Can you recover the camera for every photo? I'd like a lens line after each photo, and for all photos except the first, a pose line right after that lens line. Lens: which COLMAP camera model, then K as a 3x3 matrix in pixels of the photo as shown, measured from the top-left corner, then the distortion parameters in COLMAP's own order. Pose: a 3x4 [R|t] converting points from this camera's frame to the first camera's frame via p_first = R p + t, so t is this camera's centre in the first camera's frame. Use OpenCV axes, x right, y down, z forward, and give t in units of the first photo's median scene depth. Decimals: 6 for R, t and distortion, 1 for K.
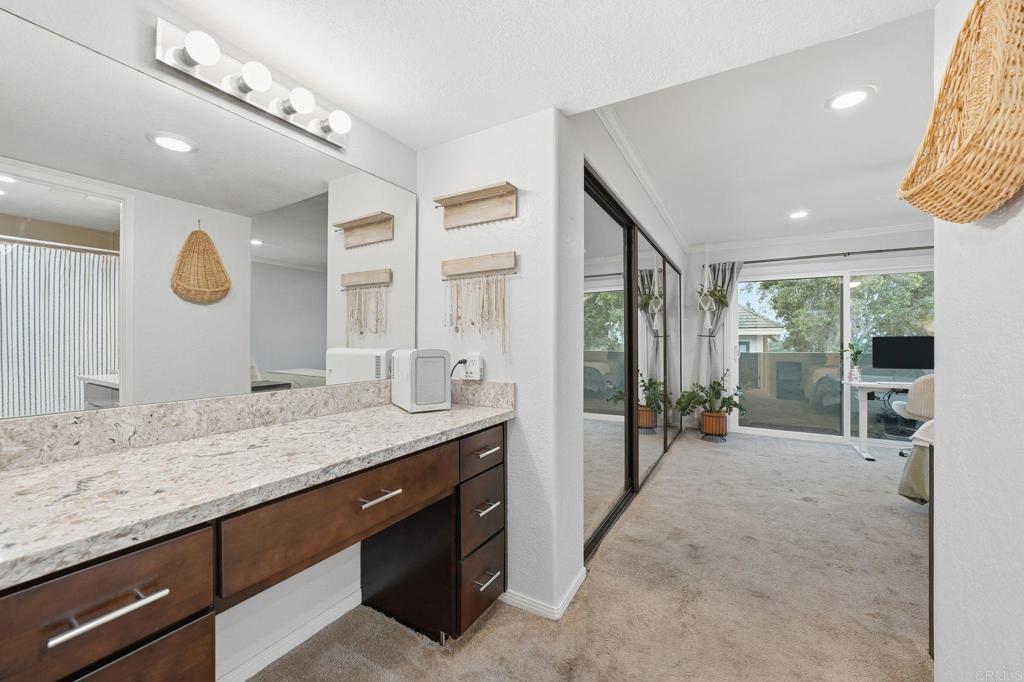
lens RADIAL K [[393.2, 0, 508.3], [0, 393.2, 338.7], [0, 0, 1]] dist [-0.017367, 0.001720]
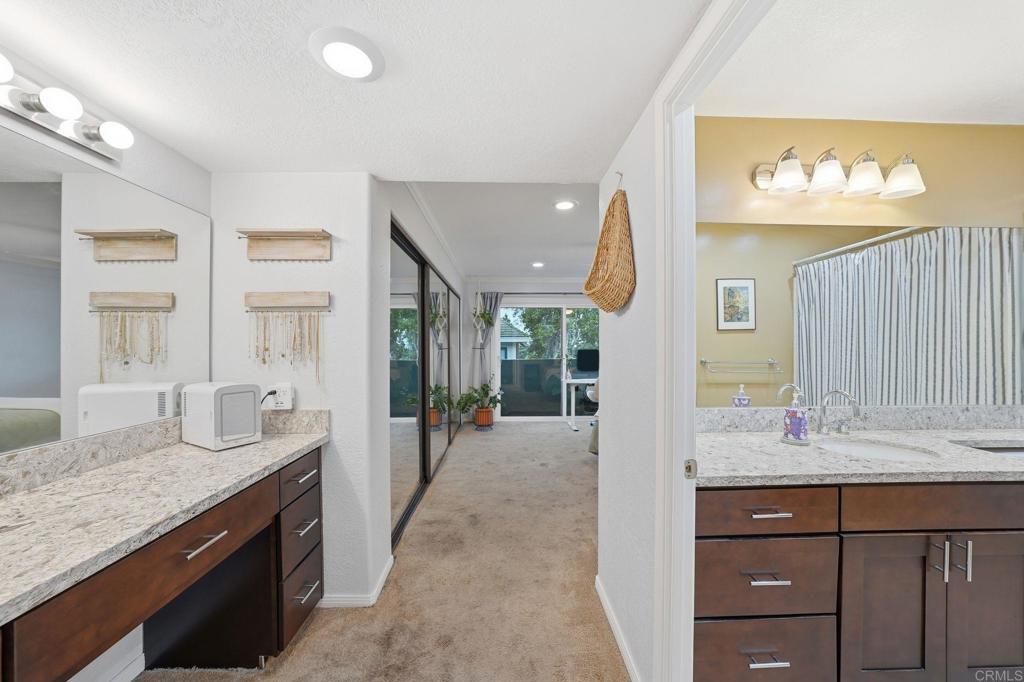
lens RADIAL K [[360.1, 0, 508.4], [0, 360.1, 343.4], [0, 0, 1]] dist [-0.025665, 0.004866]
pose [[0.848752, -0.001409, 0.528789, -0.082356], [-0.001185, 0.999989, 0.004566, -0.074369], [-0.528789, -0.004502, 0.848741, -0.119722]]
